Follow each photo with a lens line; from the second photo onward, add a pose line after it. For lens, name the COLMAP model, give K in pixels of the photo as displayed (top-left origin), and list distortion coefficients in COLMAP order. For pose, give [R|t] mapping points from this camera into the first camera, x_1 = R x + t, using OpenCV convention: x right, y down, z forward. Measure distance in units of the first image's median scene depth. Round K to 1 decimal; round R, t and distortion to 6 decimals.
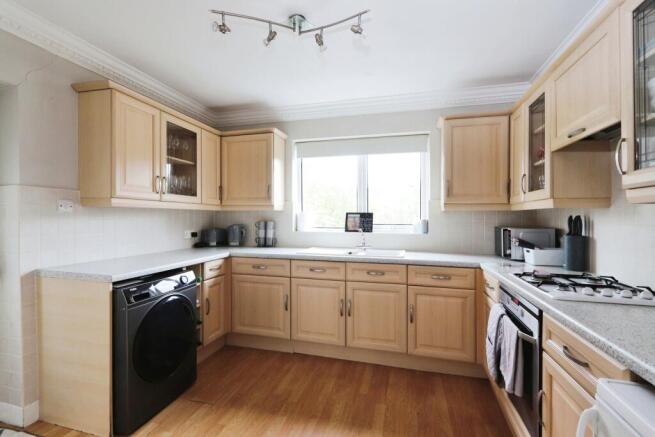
lens RADIAL K [[305.3, 0, 327.0], [0, 305.3, 221.5], [0, 0, 1]] dist [-0.000694, -0.000226]
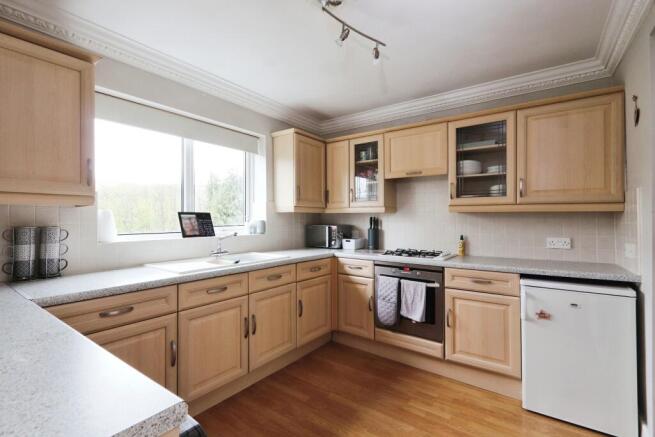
lens RADIAL K [[307.6, 0, 328.2], [0, 307.6, 217.0], [0, 0, 1]] dist [0.000351, -0.000040]
pose [[0.338553, -0.002308, 0.940944, -0.638357], [0.010071, 0.999949, -0.001171, -0.014524], [-0.940893, 0.009873, 0.338559, 0.485715]]
